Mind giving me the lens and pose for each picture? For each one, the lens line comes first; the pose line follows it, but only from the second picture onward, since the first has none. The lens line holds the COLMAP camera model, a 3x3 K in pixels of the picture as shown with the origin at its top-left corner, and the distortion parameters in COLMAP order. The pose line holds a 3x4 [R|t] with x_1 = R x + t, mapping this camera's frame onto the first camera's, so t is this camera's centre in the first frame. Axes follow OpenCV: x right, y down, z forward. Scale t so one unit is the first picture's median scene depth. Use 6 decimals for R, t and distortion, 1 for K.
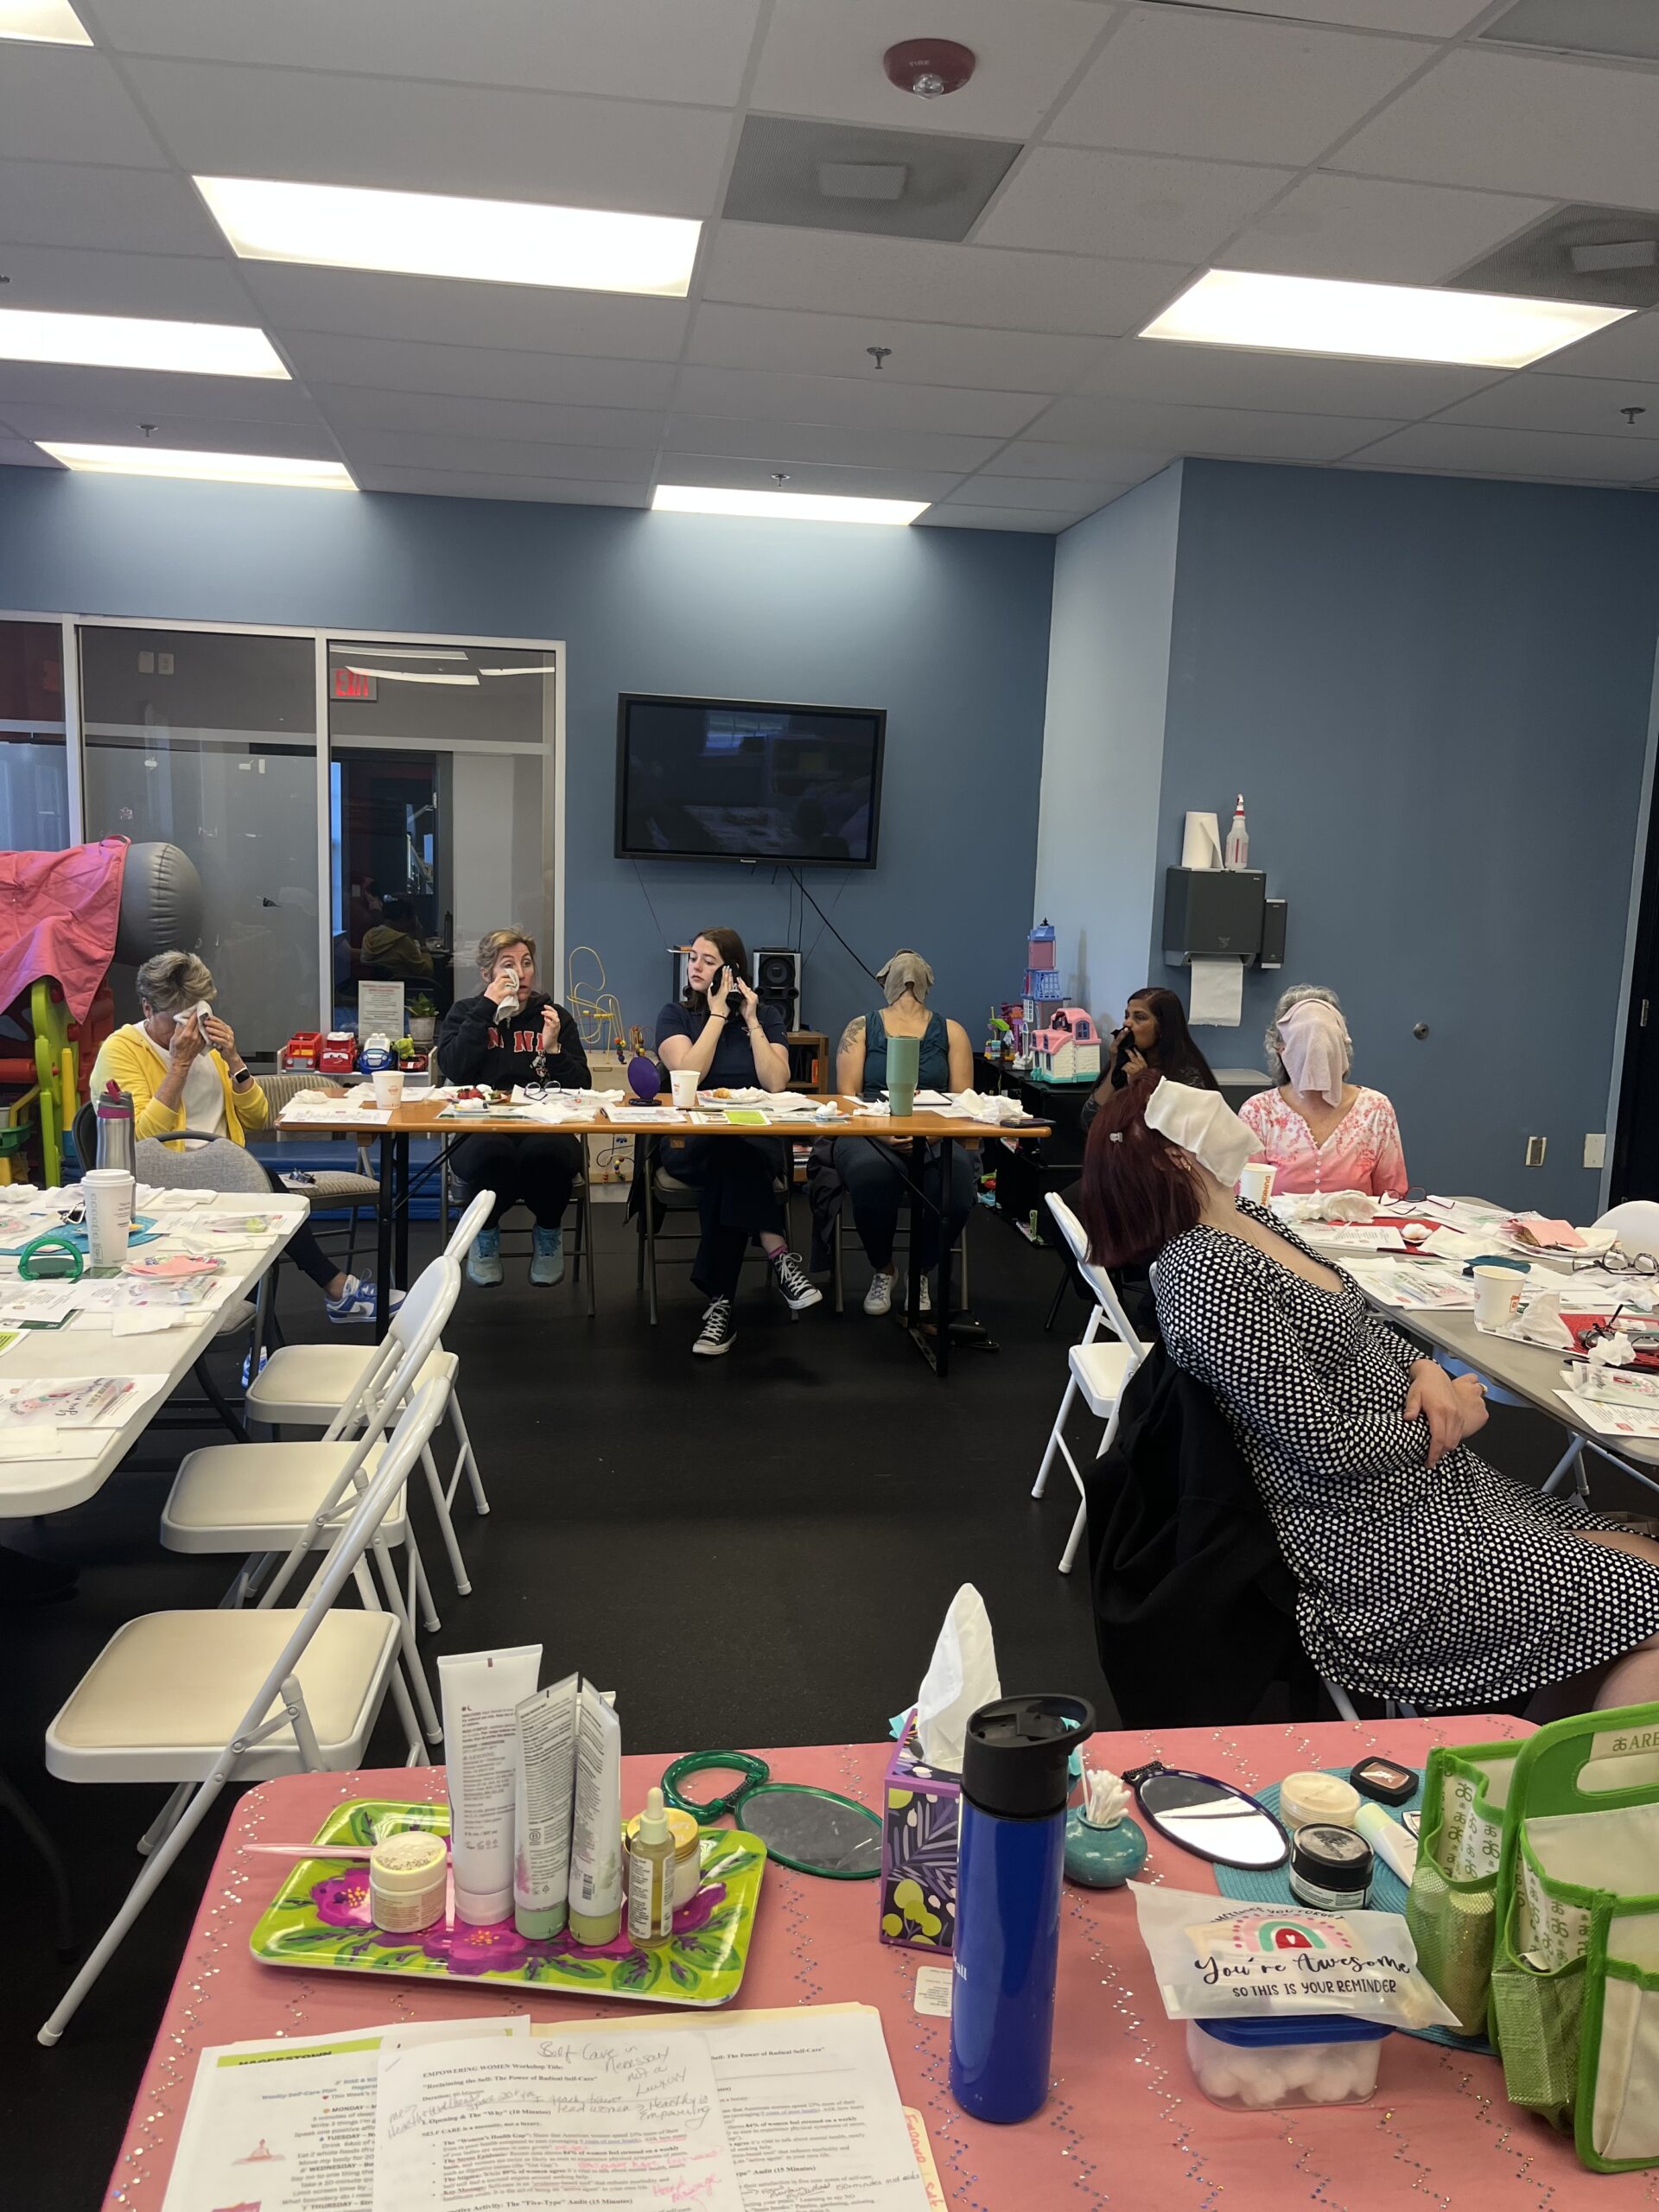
lens RADIAL K [[1678.4, 0, 826.7], [0, 1678.4, 1098.4], [0, 0, 1]] dist [0.068074, -0.091827]
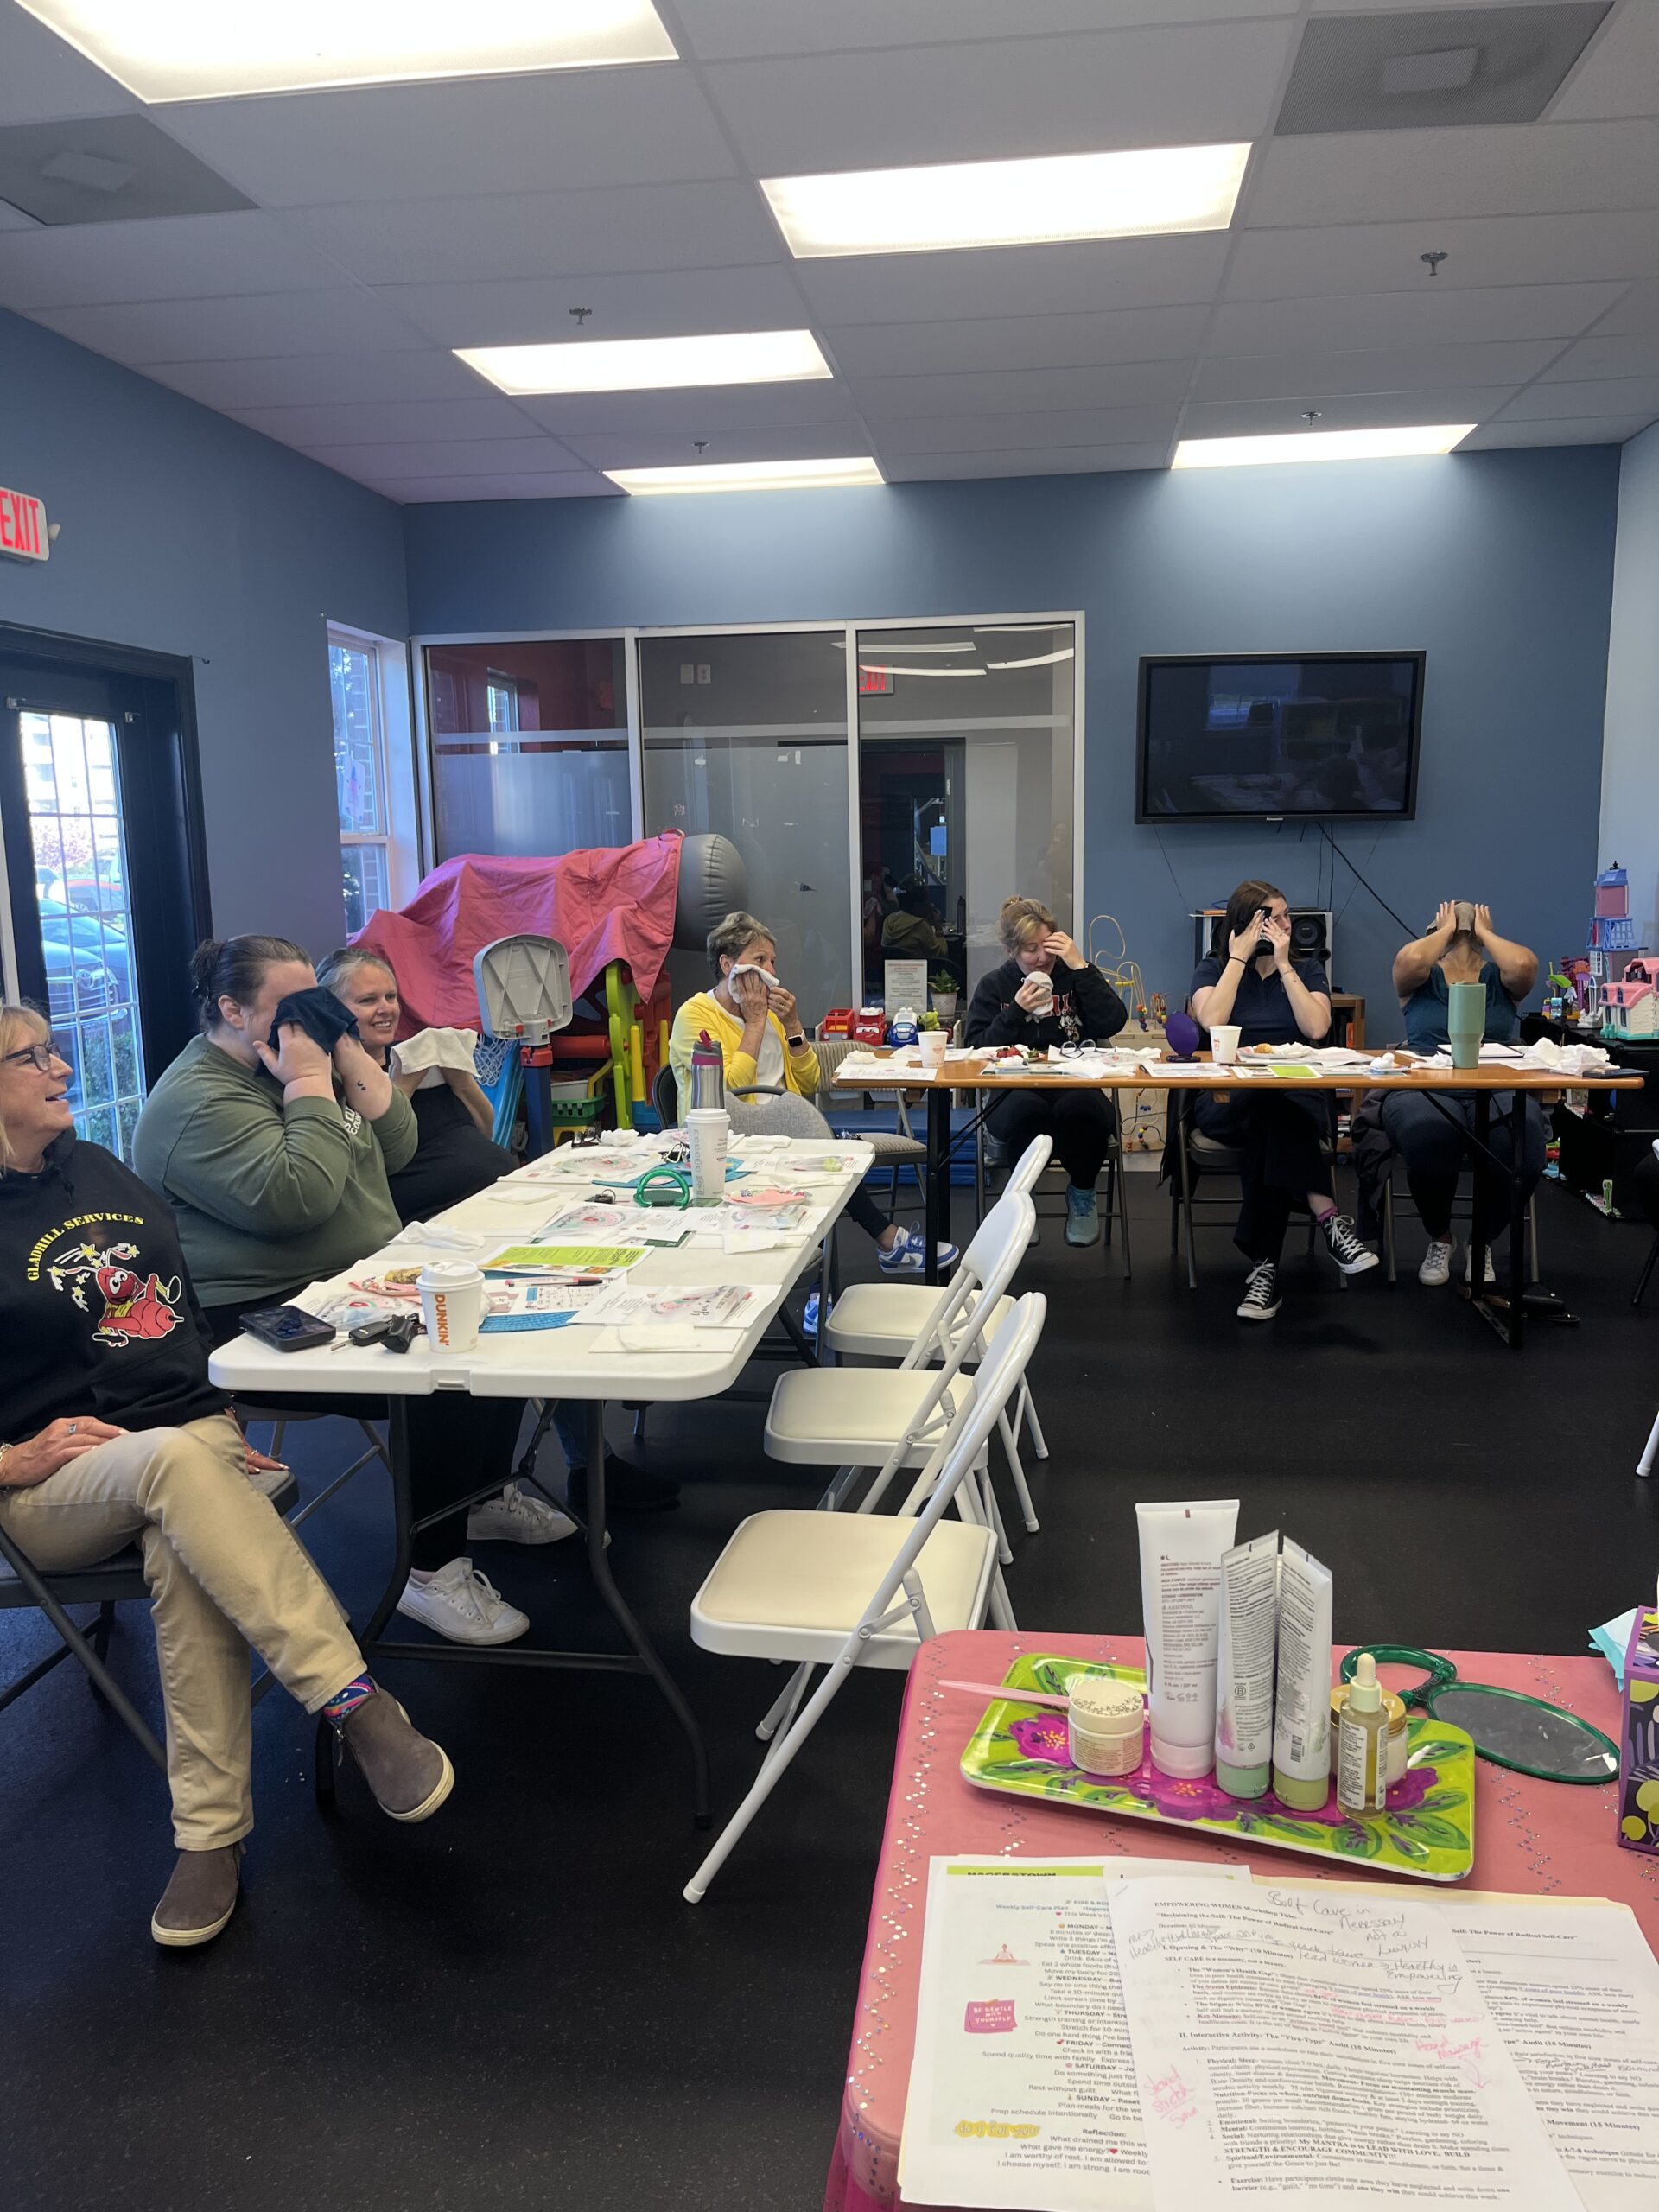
lens RADIAL K [[1678.4, 0, 836.8], [0, 1678.4, 1088.2], [0, 0, 1]] dist [0.068074, -0.091827]
pose [[0.960008, -0.011895, -0.279719, -0.034453], [0.011345, 0.999929, -0.003585, 0.025350], [0.279741, 0.000269, 0.960075, -0.002354]]
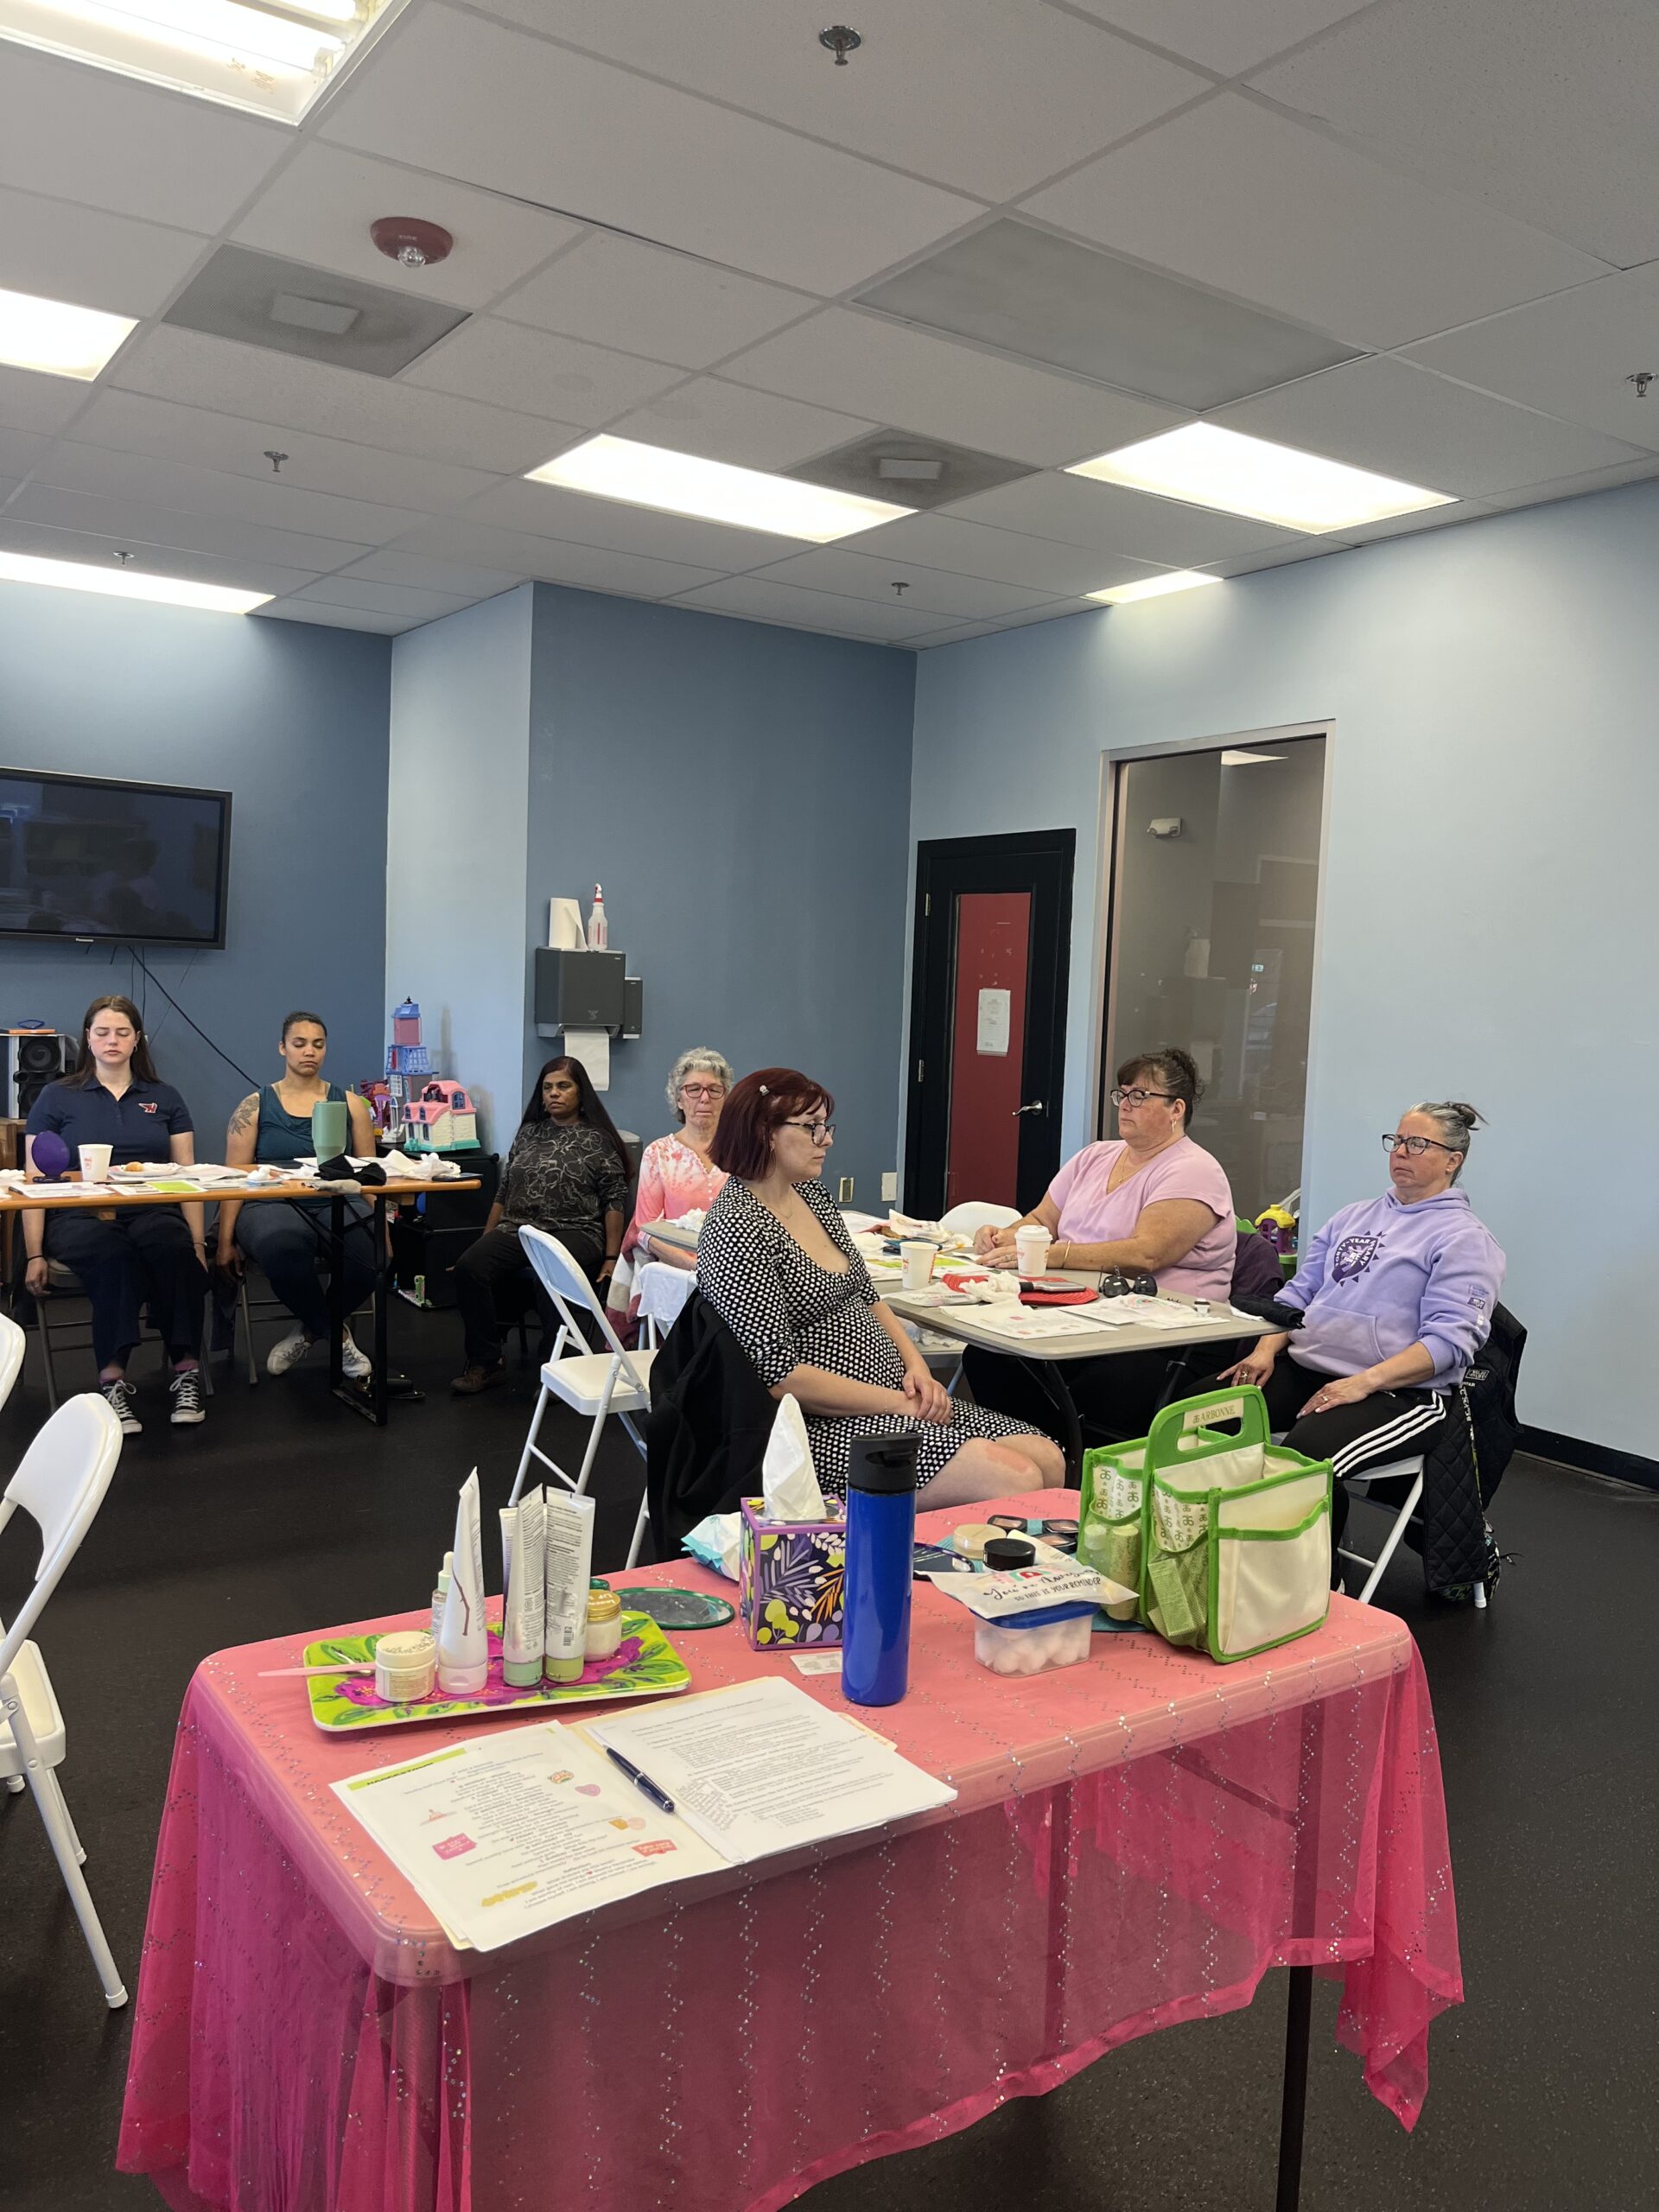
lens RADIAL K [[1678.4, 0, 847.4], [0, 1678.4, 1103.4], [0, 0, 1]] dist [0.068074, -0.091827]
pose [[0.898643, -0.035599, 0.437233, -0.150606], [0.059713, 0.997352, -0.041524, 0.032666], [-0.434597, 0.063424, 0.898389, -0.097071]]
